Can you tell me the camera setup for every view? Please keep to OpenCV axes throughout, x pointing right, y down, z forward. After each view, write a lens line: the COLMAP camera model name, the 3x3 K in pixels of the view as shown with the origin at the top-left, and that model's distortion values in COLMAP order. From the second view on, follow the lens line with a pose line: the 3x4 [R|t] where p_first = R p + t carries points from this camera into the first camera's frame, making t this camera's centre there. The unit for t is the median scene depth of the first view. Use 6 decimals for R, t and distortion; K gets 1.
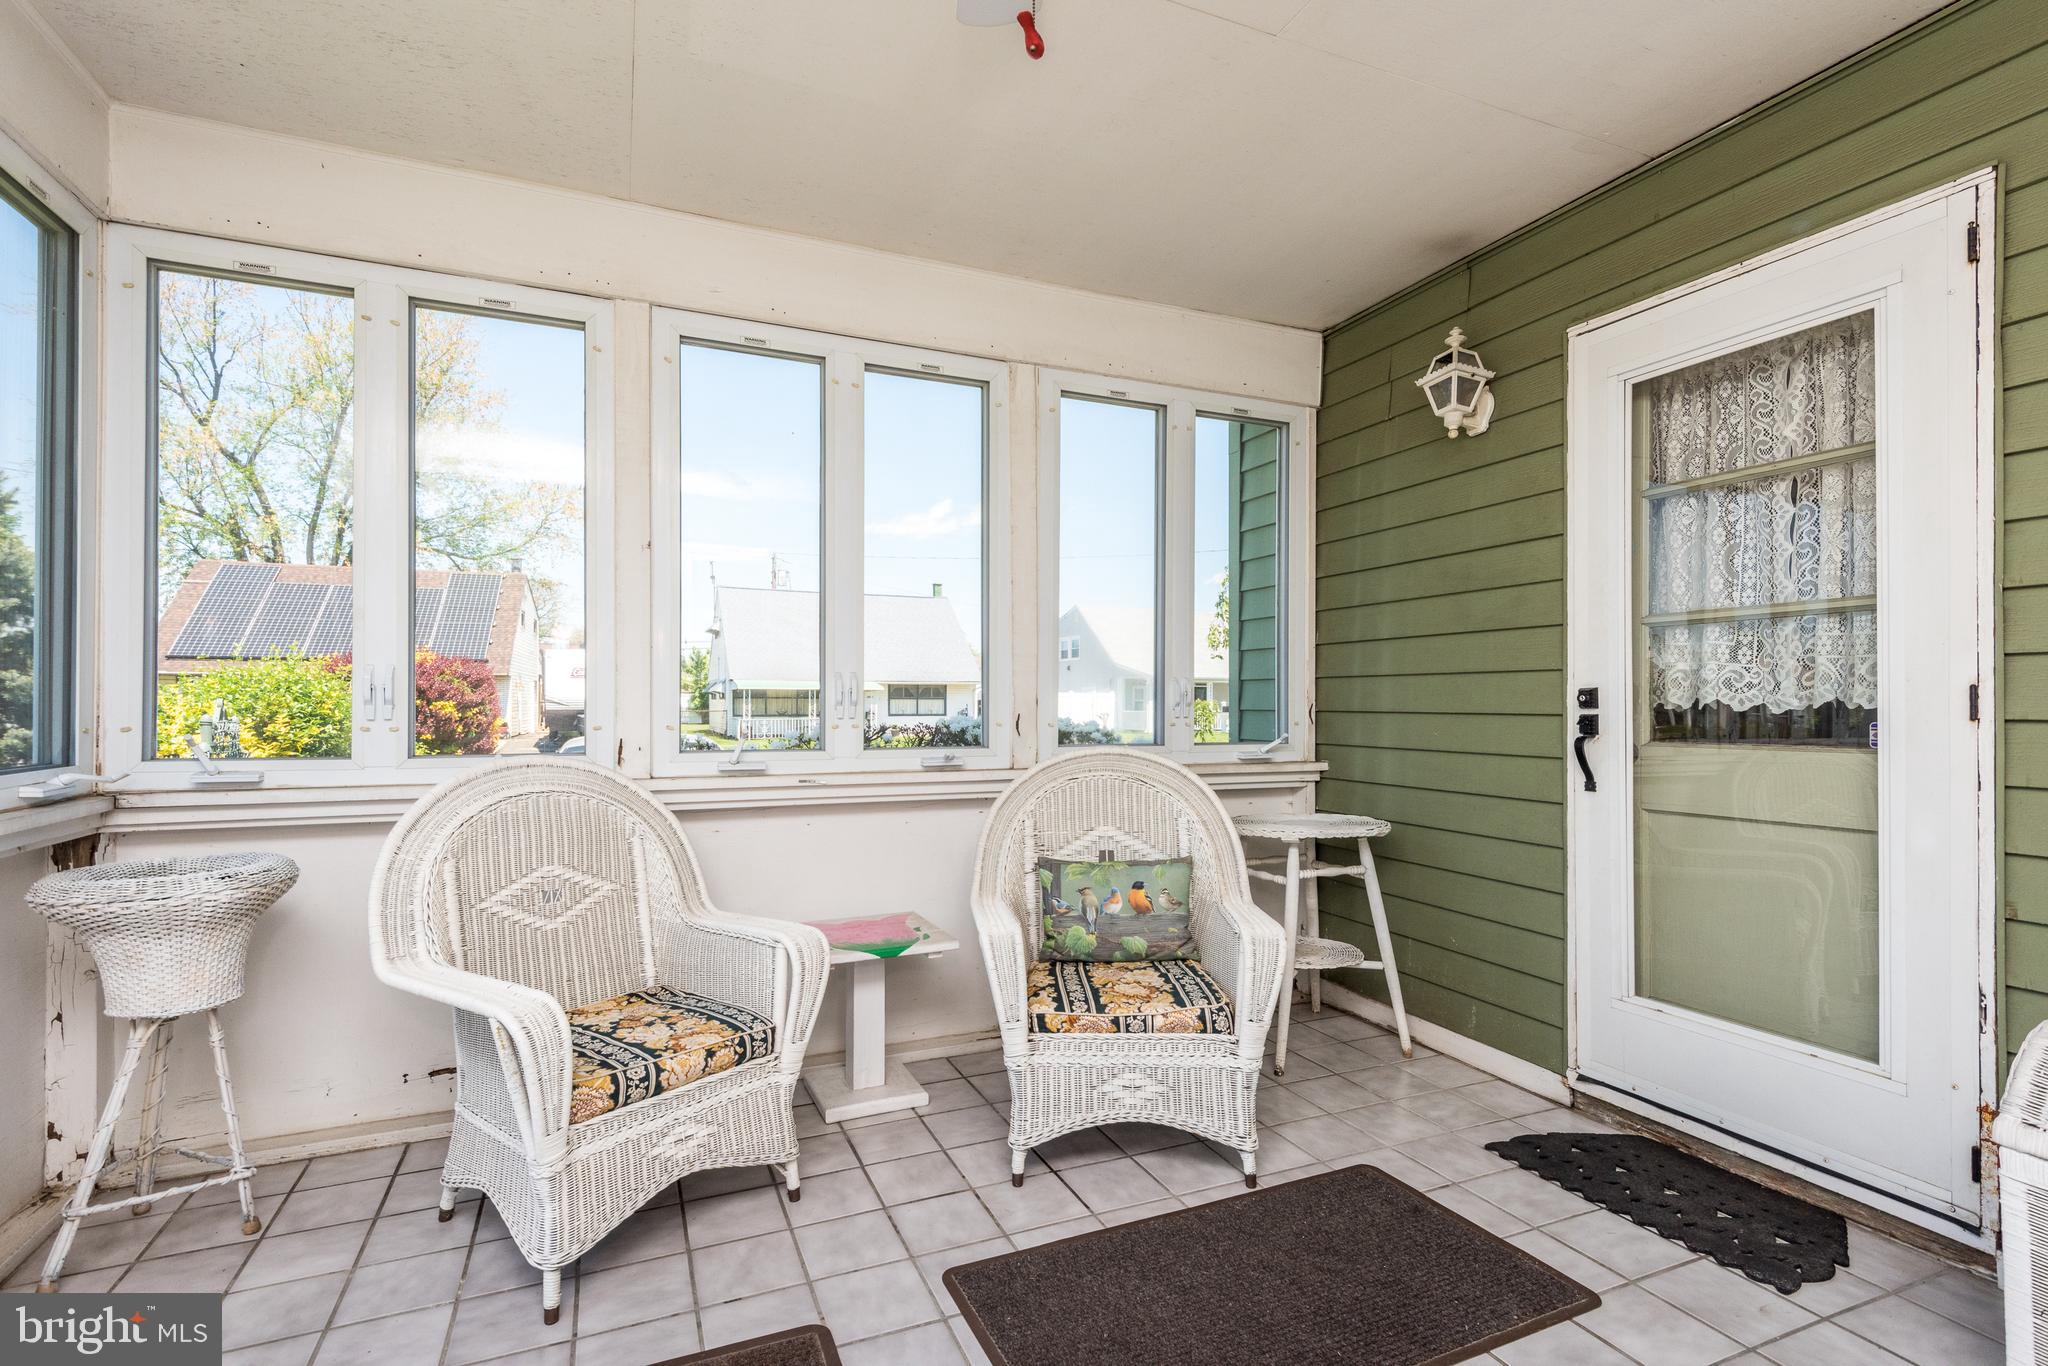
lens RADIAL K [[883.8, 0, 988.5], [0, 883.8, 706.1], [0, 0, 1]] dist [0.016423, -0.008019]
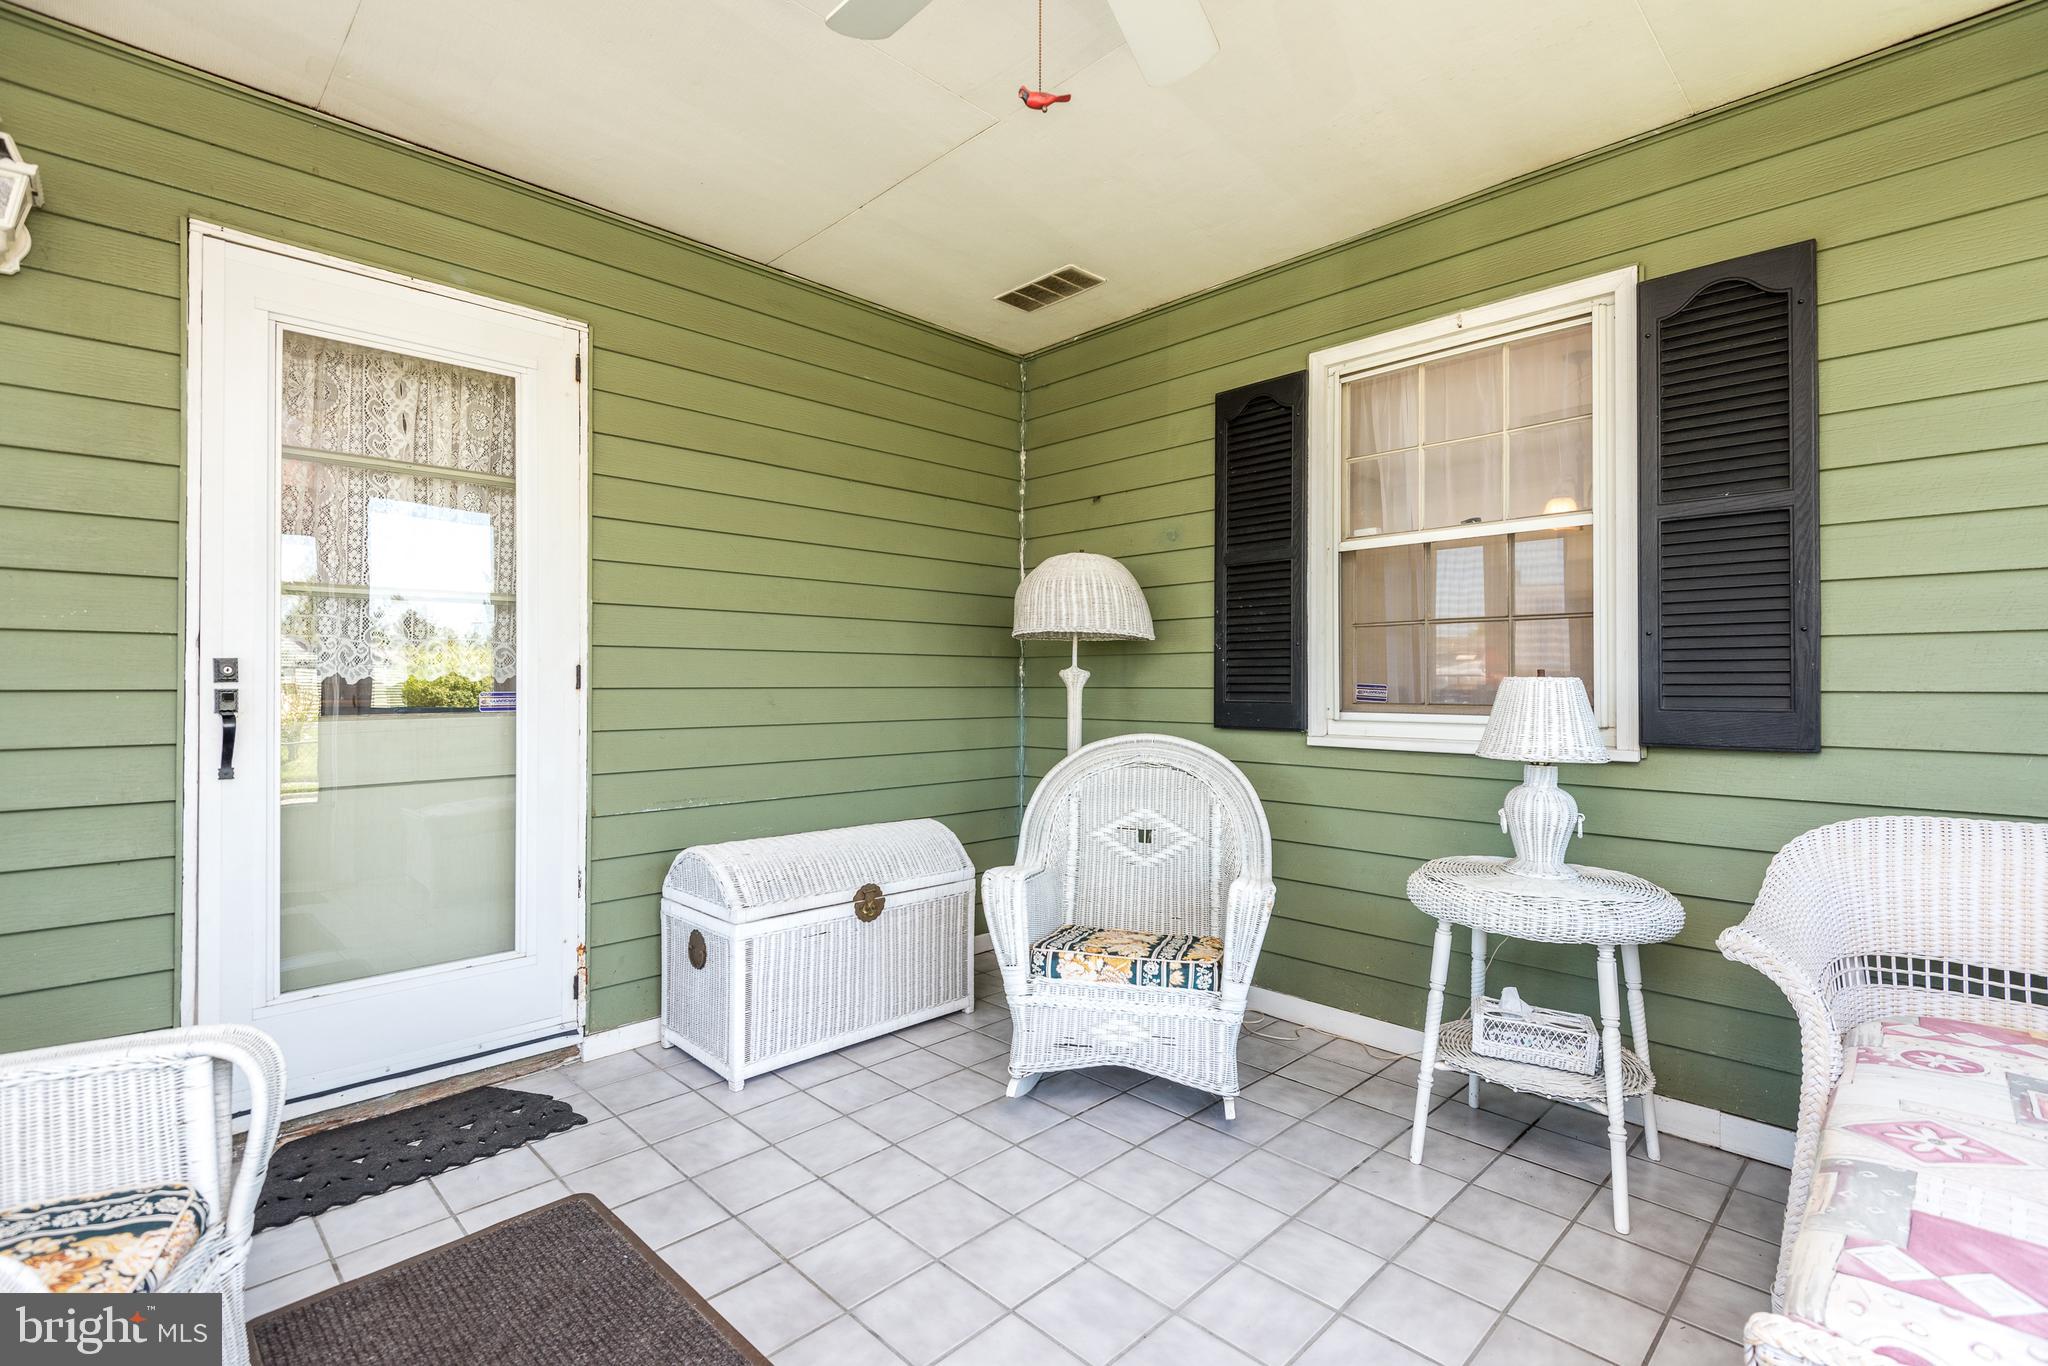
lens RADIAL K [[949.1, 0, 1024.0], [0, 949.1, 683.0], [0, 0, 1]] dist [0.035573, -0.028083]
pose [[-0.369384, -0.004094, 0.929268, -0.522153], [0.000480, 0.999989, 0.004596, -0.001084], [-0.929277, 0.002144, -0.369378, 0.714494]]
